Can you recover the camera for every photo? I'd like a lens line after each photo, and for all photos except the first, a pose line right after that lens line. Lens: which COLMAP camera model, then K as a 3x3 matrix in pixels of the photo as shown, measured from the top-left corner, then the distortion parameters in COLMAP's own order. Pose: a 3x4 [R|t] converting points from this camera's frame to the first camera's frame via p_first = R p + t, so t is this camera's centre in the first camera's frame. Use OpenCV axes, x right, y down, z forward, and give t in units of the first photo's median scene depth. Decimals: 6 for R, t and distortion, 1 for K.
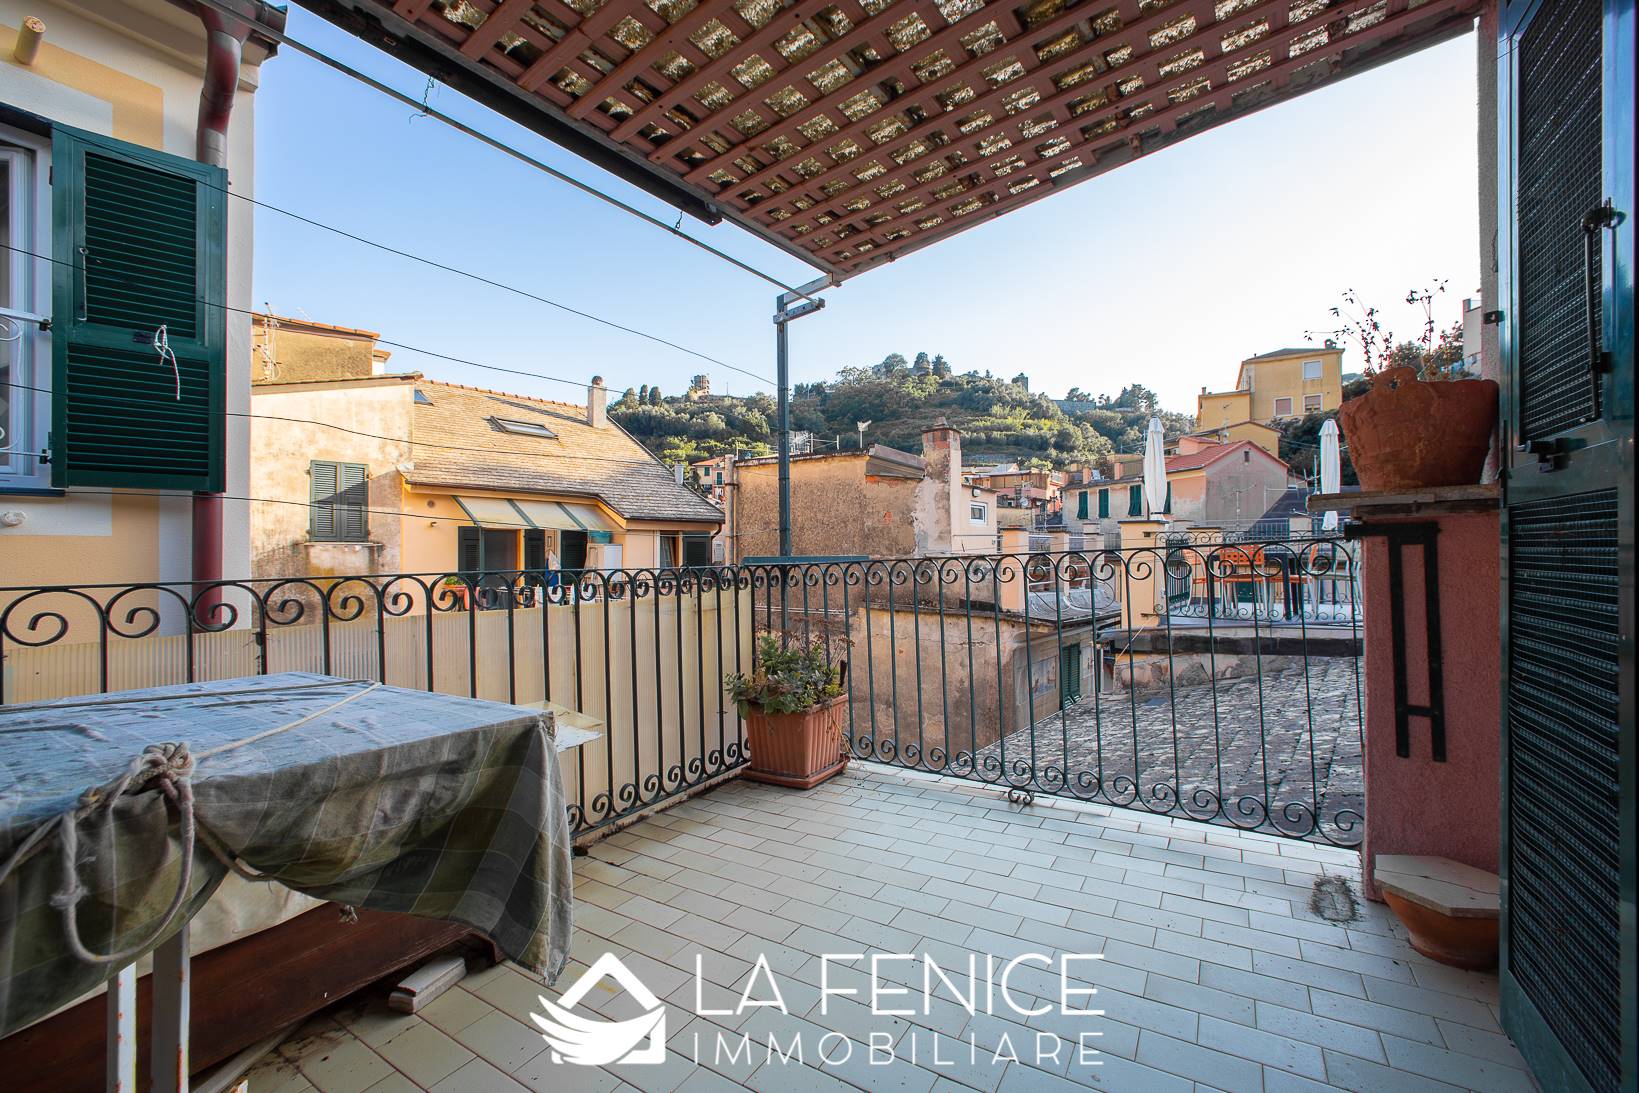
lens RADIAL K [[674.5, 0, 827.7], [0, 674.5, 545.3], [0, 0, 1]] dist [-0.009245, 0.006348]
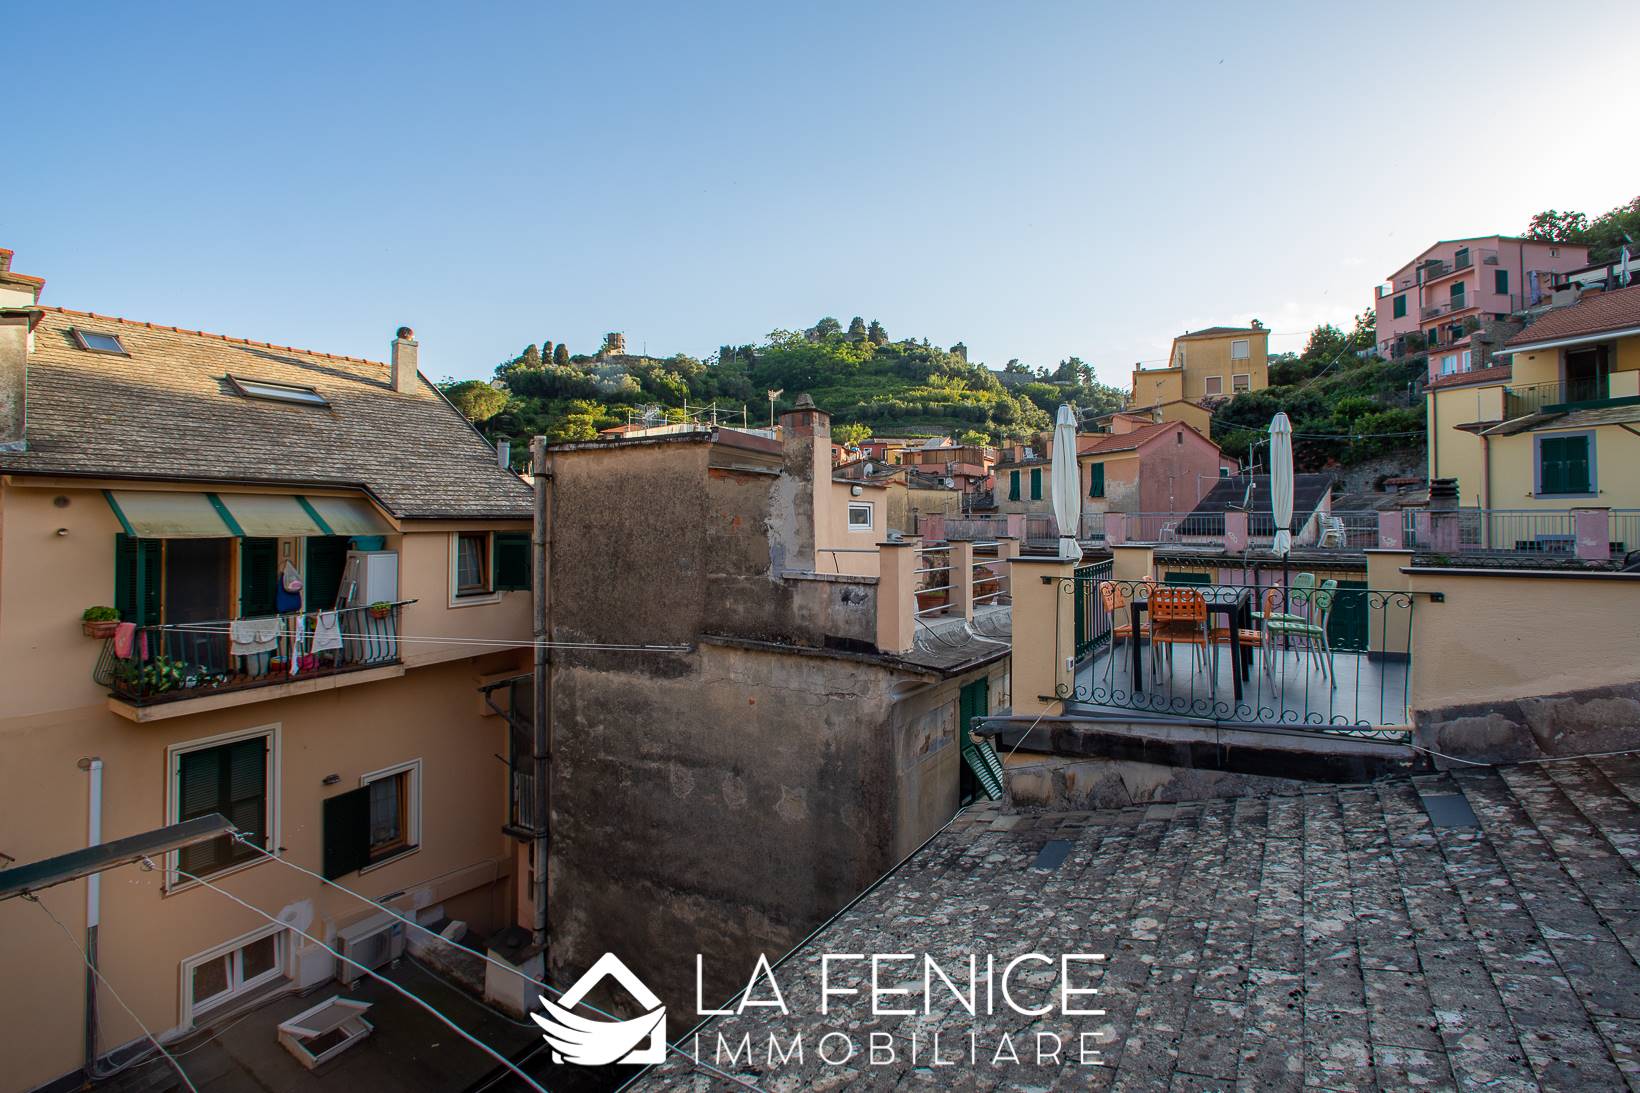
lens RADIAL K [[718.4, 0, 843.9], [0, 718.4, 512.2], [0, 0, 1]] dist [-0.015181, 0.002474]
pose [[0.992855, 0.005805, 0.119187, 0.019636], [-0.004558, 0.999932, -0.010729, -0.008182], [-0.119241, 0.010109, 0.992814, 0.032394]]
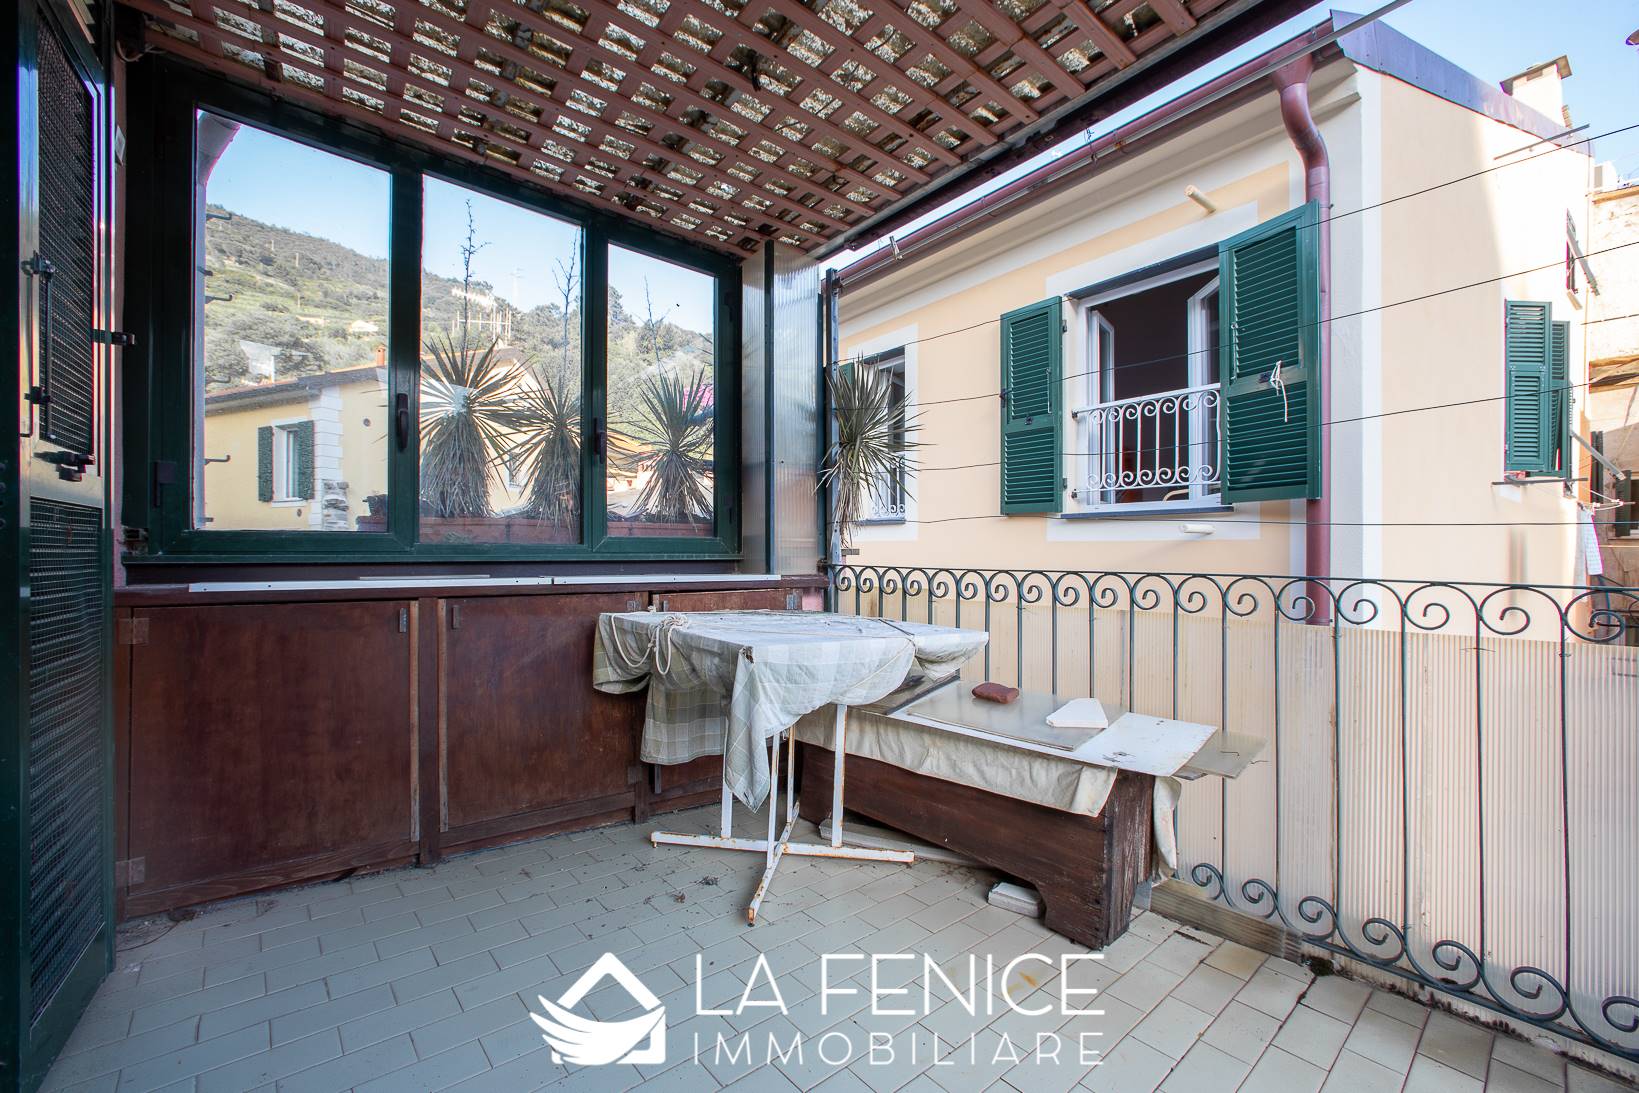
lens RADIAL K [[674.5, 0, 820.8], [0, 674.5, 553.1], [0, 0, 1]] dist [-0.009245, 0.006348]
pose [[-0.306144, 0.004316, -0.951975, 0.174856], [0.009743, 0.999952, 0.001401, 0.001296], [0.951935, -0.008846, -0.306171, 0.258730]]
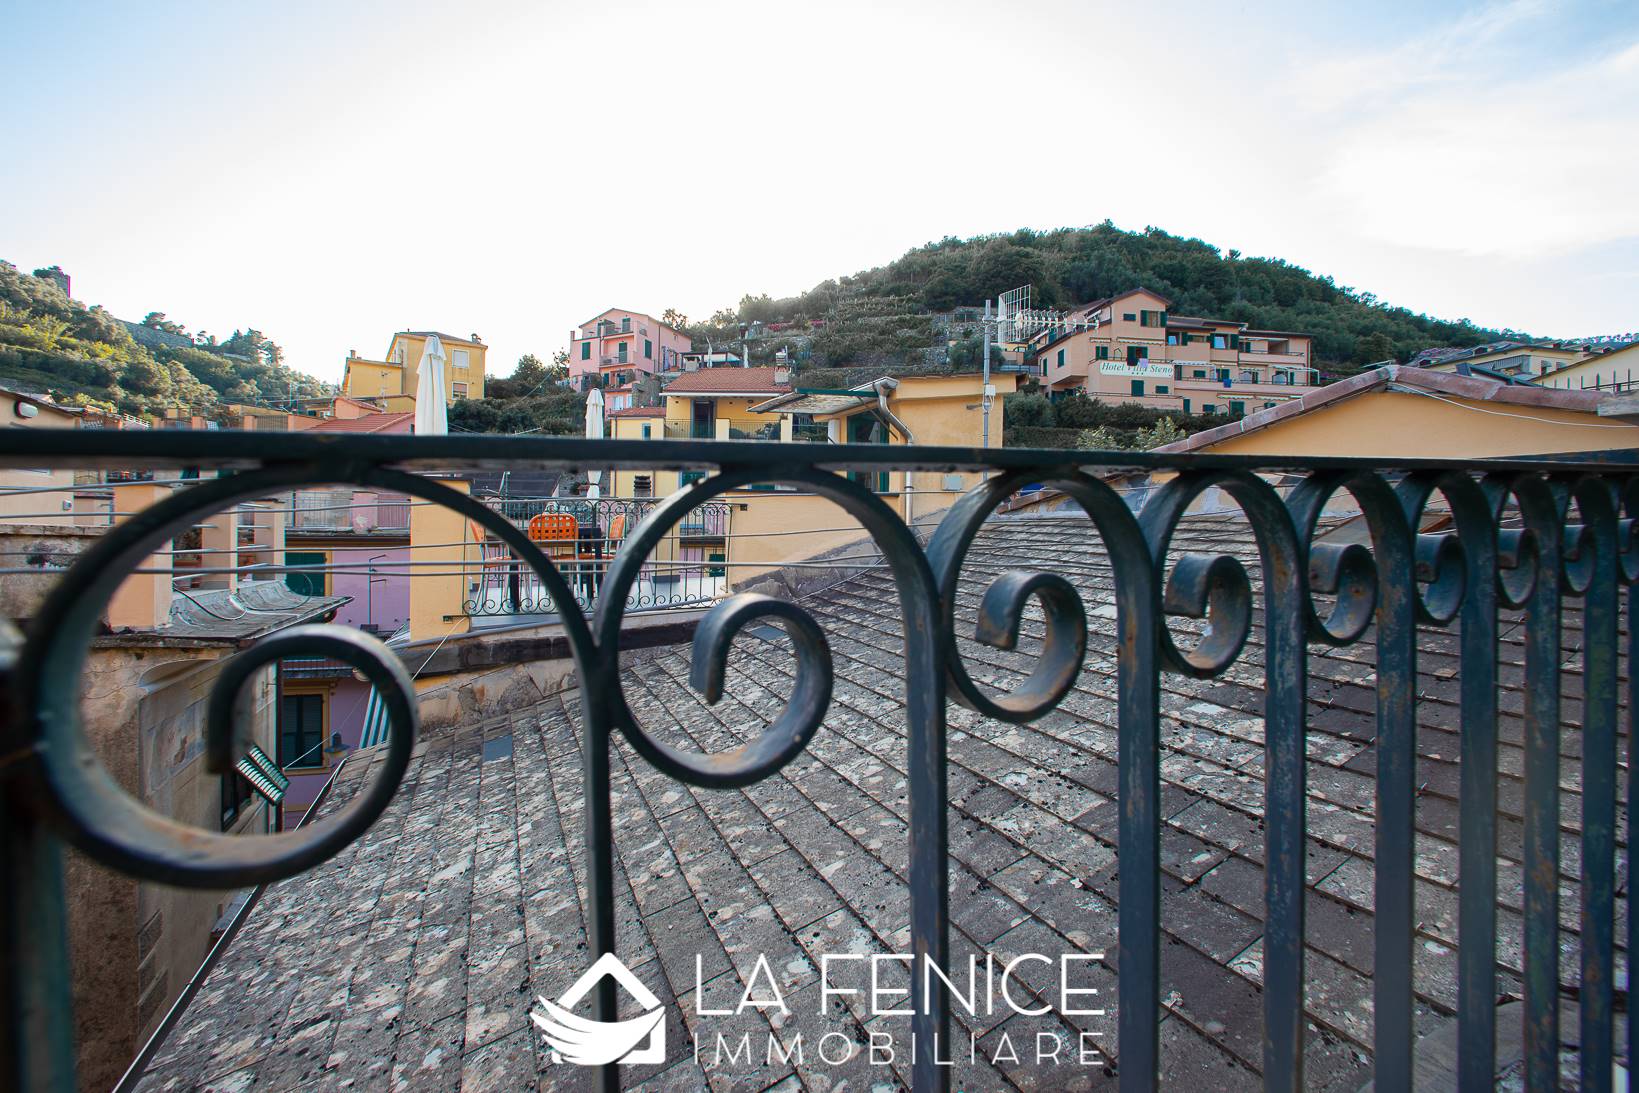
lens RADIAL K [[674.5, 0, 816.6], [0, 674.5, 537.4], [0, 0, 1]] dist [-0.009245, 0.006348]
pose [[0.429078, -0.005324, 0.903252, 0.002381], [-0.013377, 0.999836, 0.012247, 0.001058], [-0.903169, -0.017337, 0.428936, 0.040989]]
